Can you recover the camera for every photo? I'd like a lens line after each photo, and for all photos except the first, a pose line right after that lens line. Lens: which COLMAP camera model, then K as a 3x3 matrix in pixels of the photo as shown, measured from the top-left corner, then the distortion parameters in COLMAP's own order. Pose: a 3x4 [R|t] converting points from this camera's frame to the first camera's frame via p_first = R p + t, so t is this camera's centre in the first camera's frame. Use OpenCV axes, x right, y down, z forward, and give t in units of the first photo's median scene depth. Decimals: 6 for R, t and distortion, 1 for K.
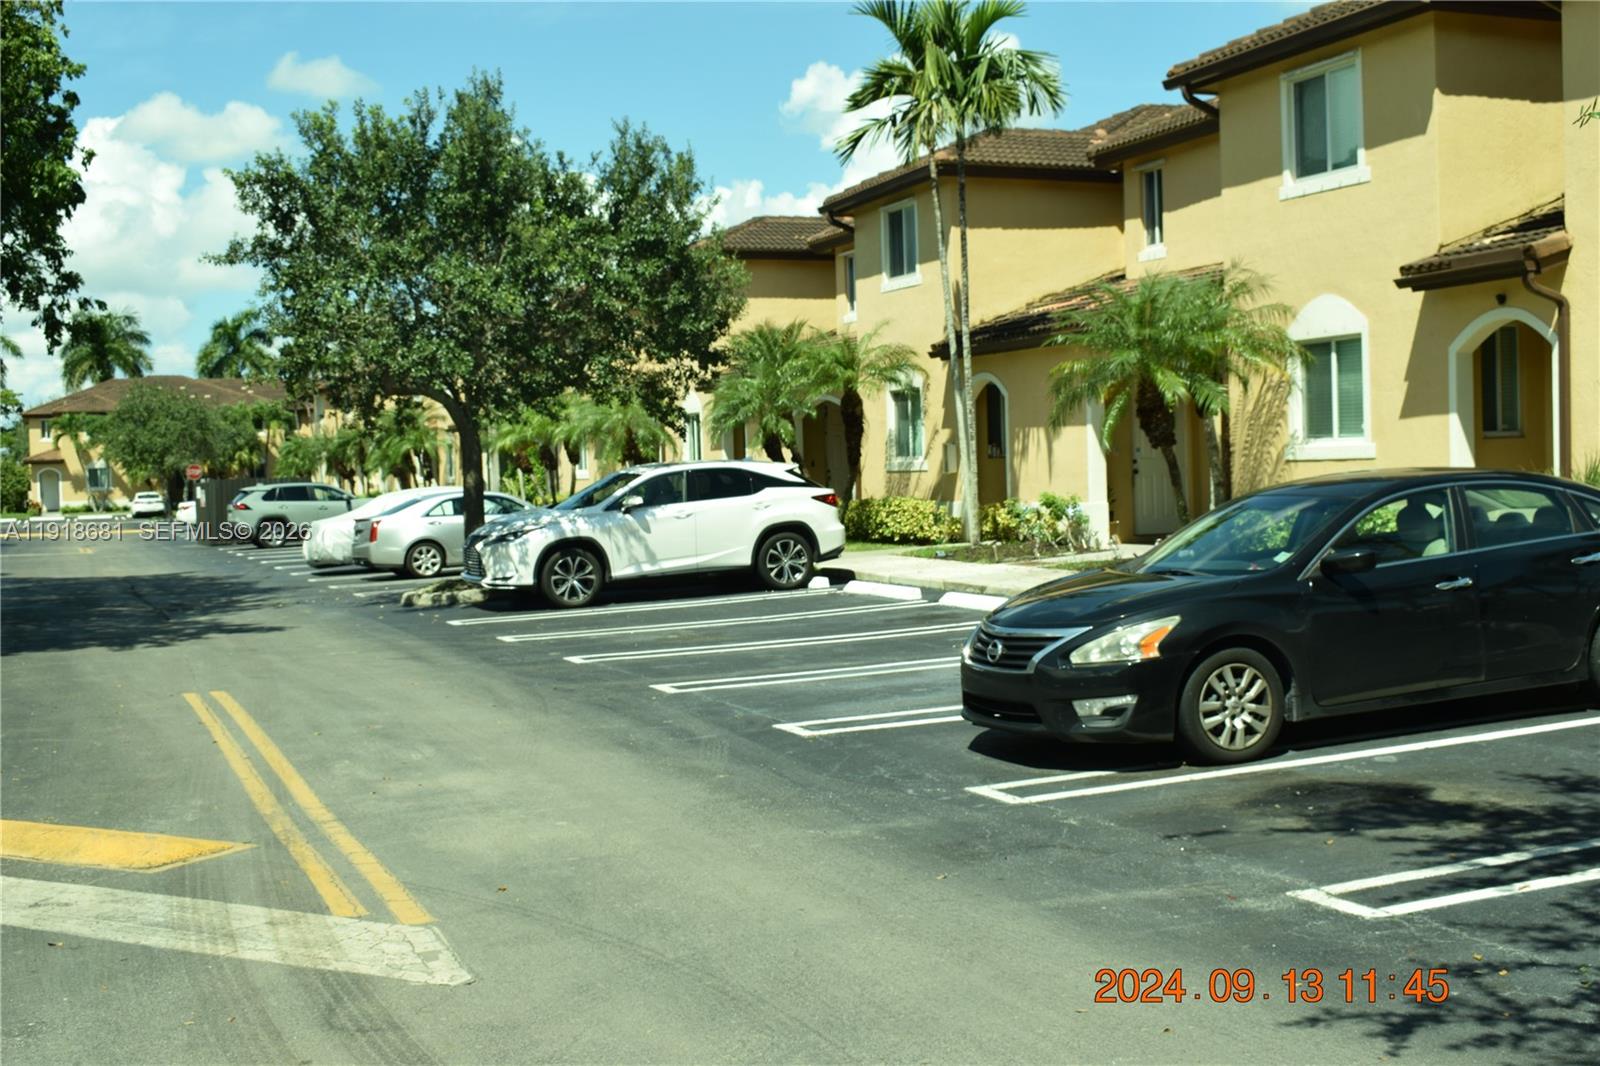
lens RADIAL K [[1798.3, 0, 800.0], [0, 1798.3, 533.0], [0, 0, 1]] dist [-0.024513, -0.026884]
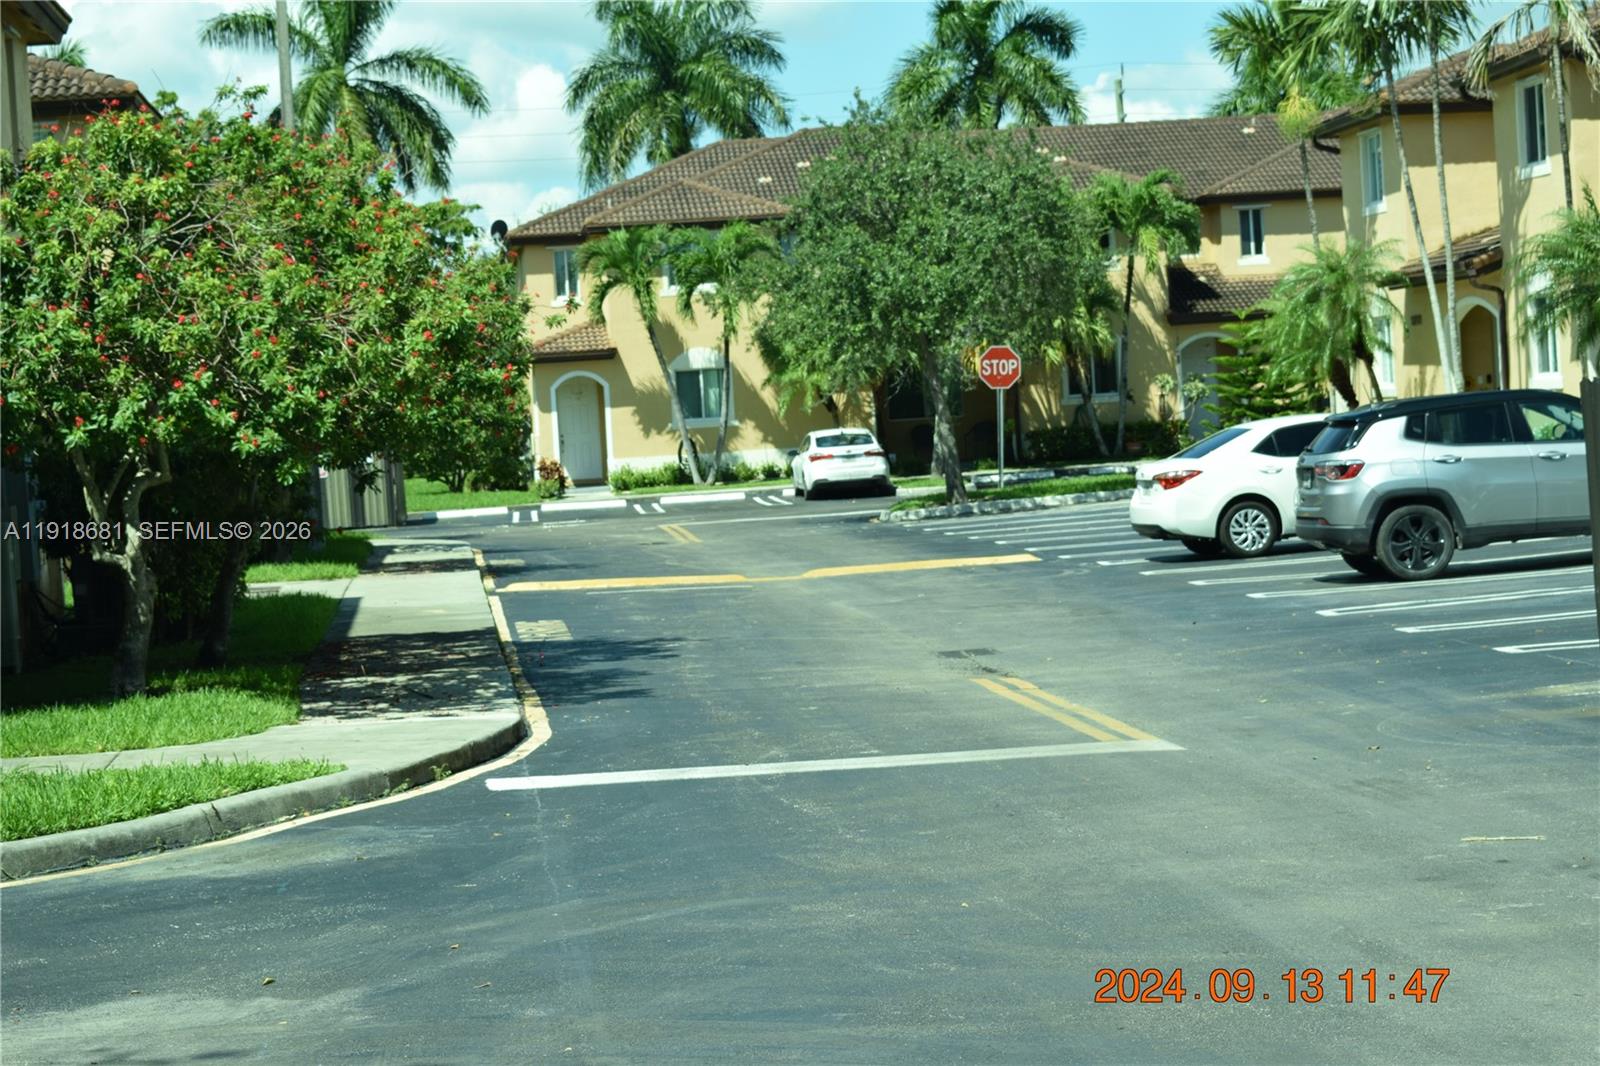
lens RADIAL K [[3716.9, 0, 800.0], [0, 3716.9, 533.0], [0, 0, 1]] dist [0.027214, -0.040794]
pose [[0.952337, -0.015725, -0.304641, -0.131292], [0.018705, 0.999801, 0.006866, -0.006375], [0.304473, -0.012237, 0.952442, 0.252058]]
